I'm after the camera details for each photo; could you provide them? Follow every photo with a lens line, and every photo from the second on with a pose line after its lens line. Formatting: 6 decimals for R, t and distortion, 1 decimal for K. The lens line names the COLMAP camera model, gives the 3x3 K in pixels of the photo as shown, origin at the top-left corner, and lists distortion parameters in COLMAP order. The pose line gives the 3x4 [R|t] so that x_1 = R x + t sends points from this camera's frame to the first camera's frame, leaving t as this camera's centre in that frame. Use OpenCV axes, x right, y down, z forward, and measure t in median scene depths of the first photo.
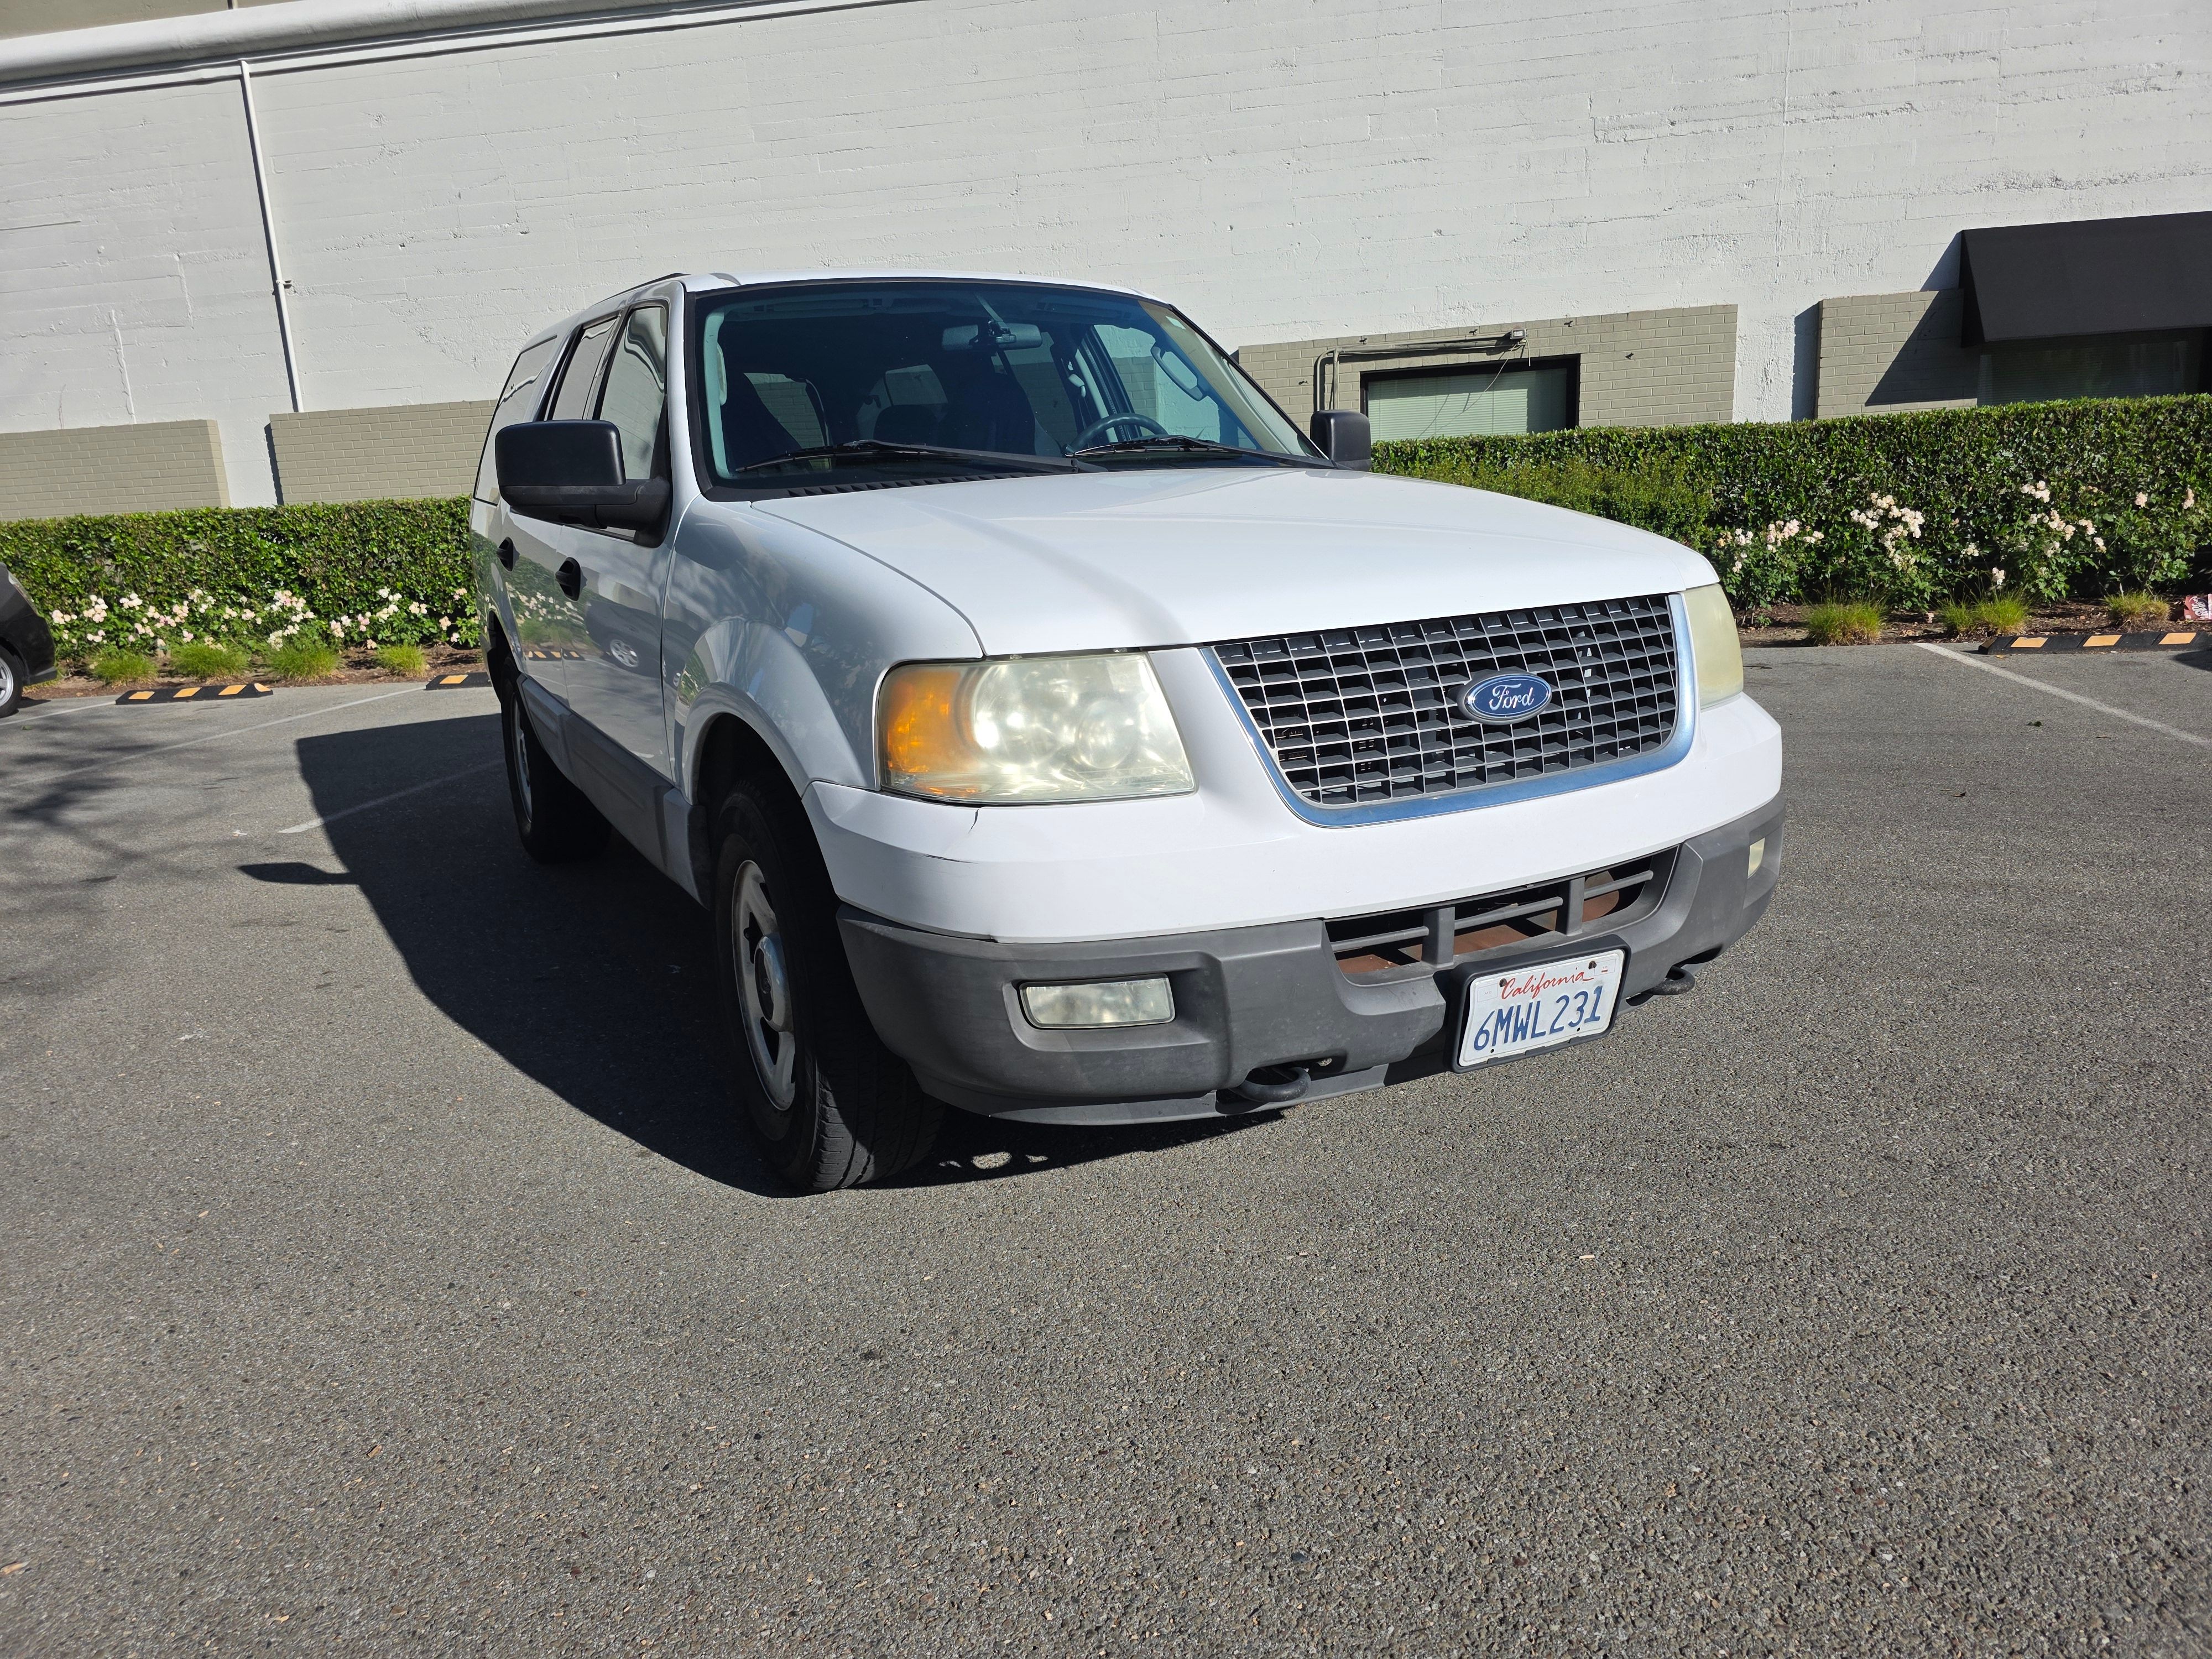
lens RADIAL K [[1494.0, 0, 1086.3], [0, 1494.0, 825.8], [0, 0, 1]] dist [0.062086, -0.051739]
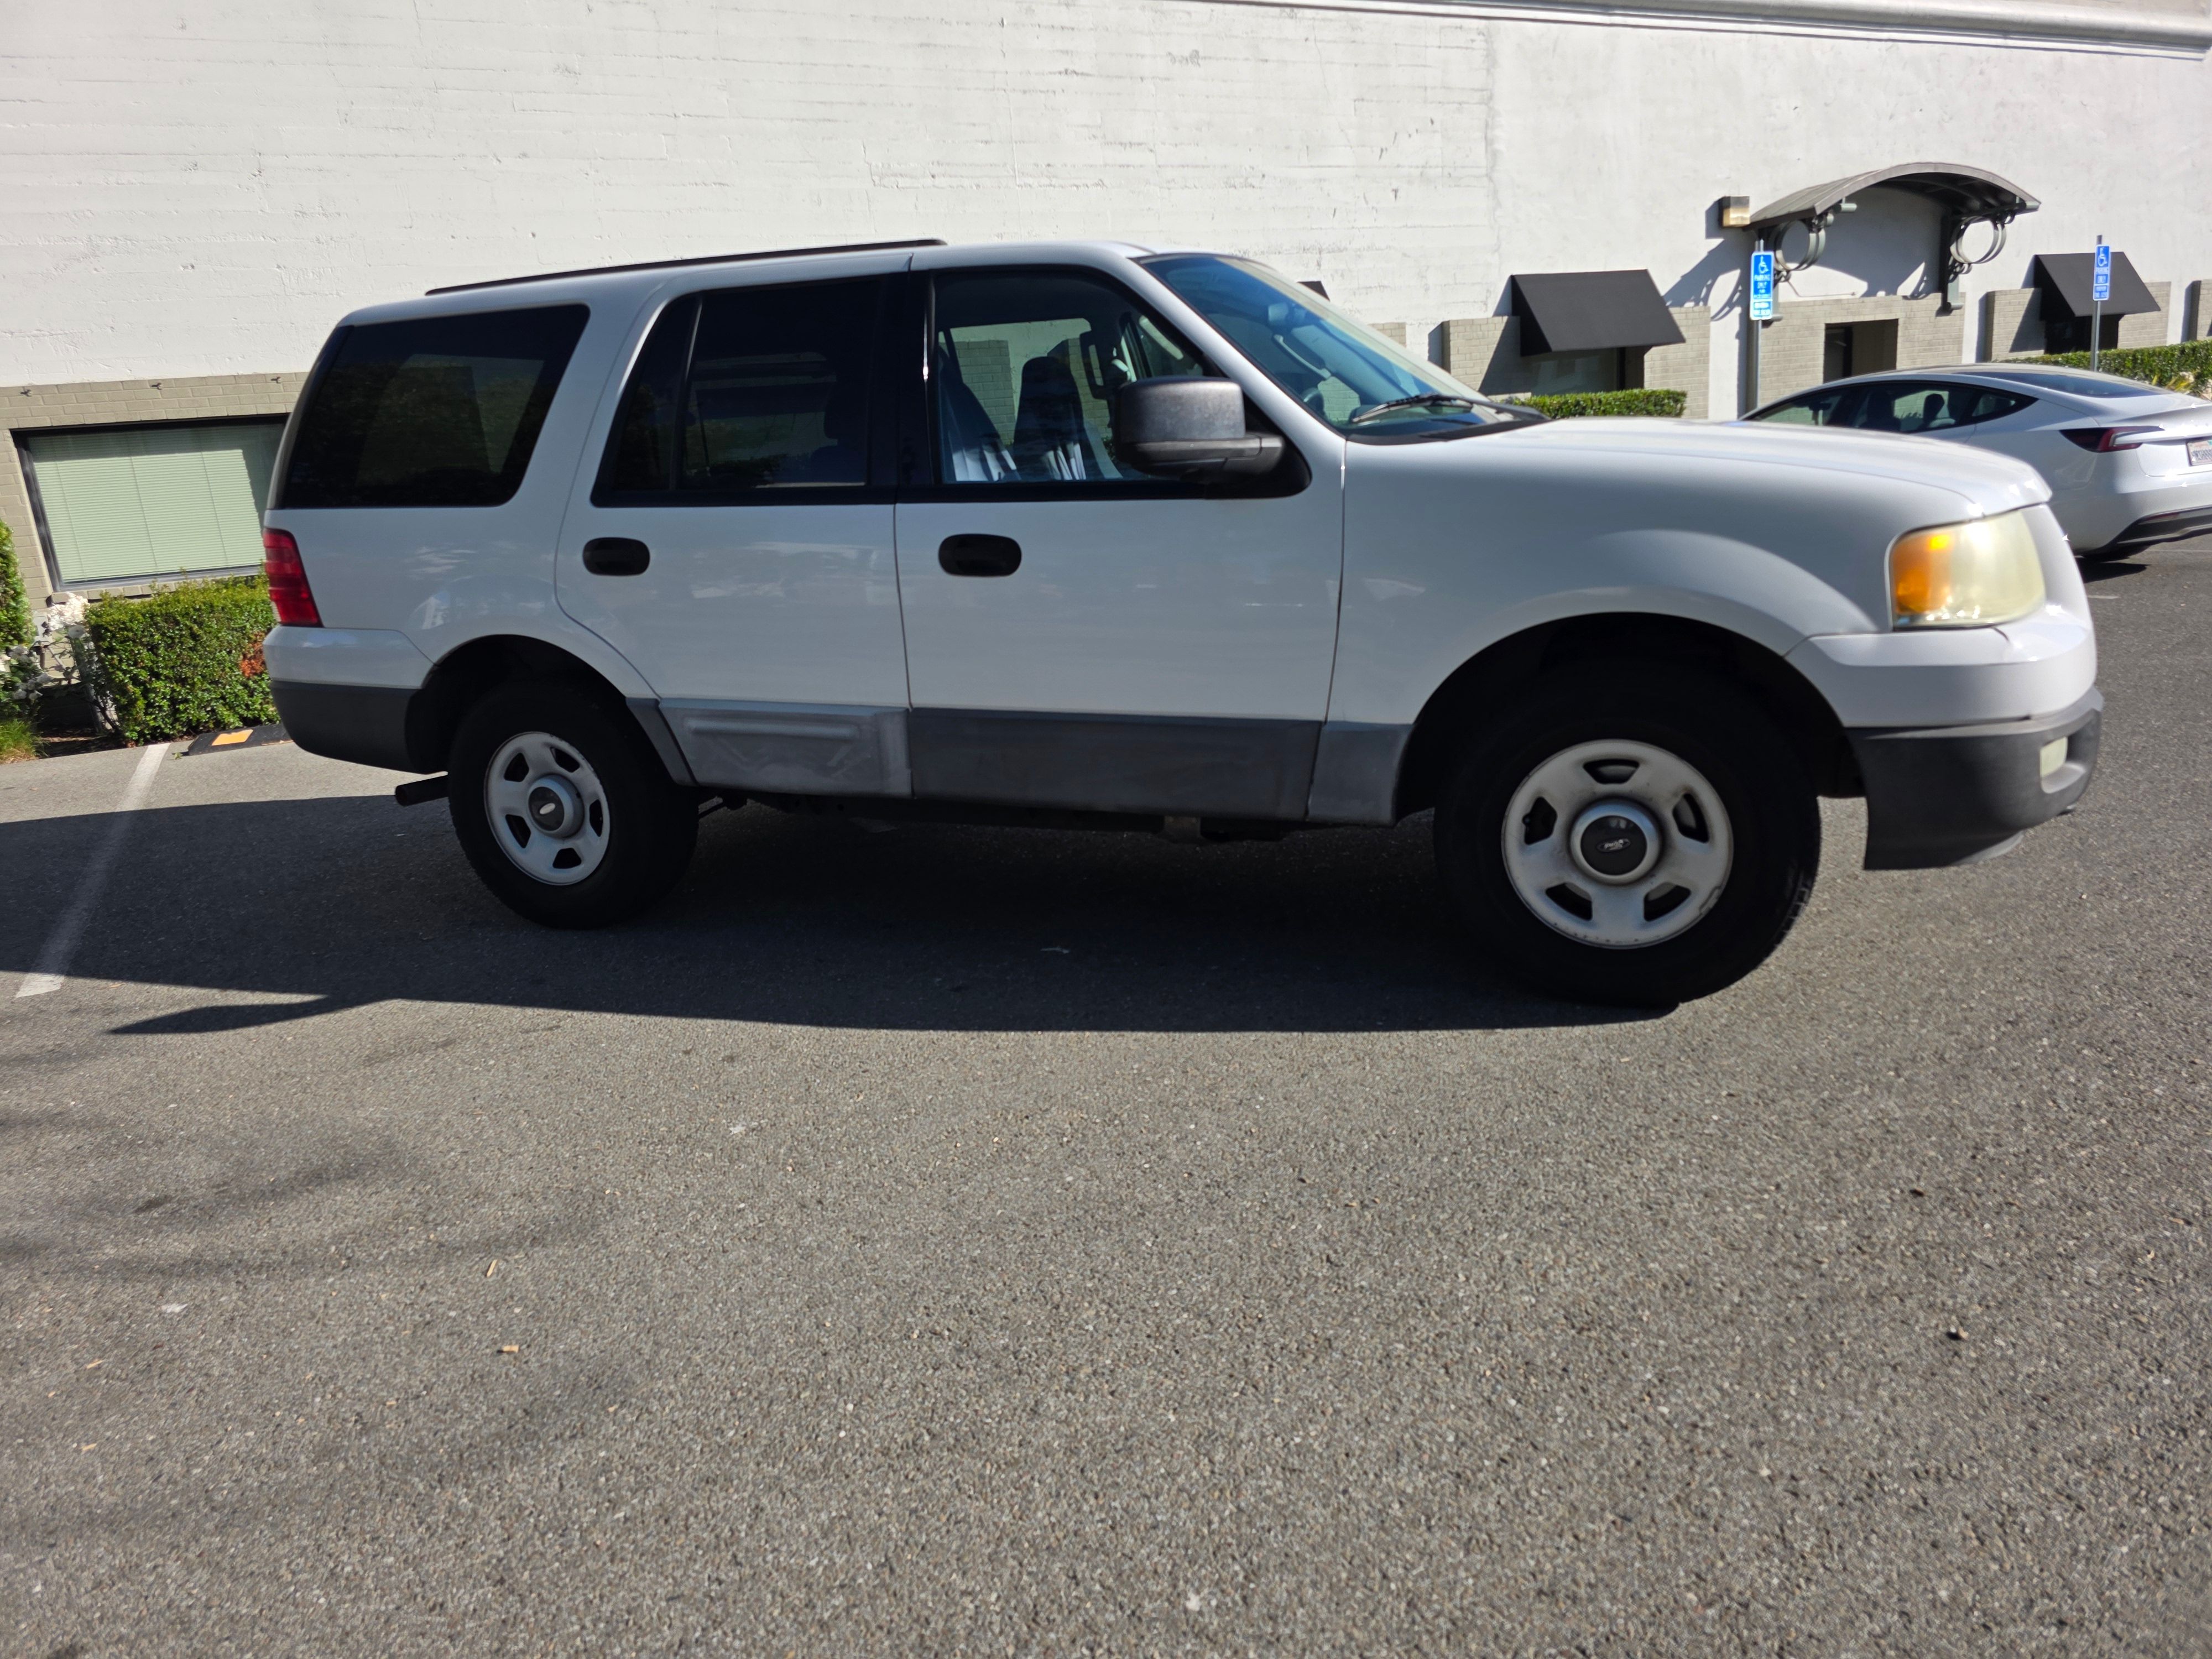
lens RADIAL K [[1494.0, 0, 1075.1], [0, 1494.0, 840.0], [0, 0, 1]] dist [0.062086, -0.051739]
pose [[0.783116, -0.167680, 0.598843, -0.324676], [0.177810, 0.983135, 0.042759, -0.006086], [-0.595913, 0.072995, 0.799724, 0.081556]]
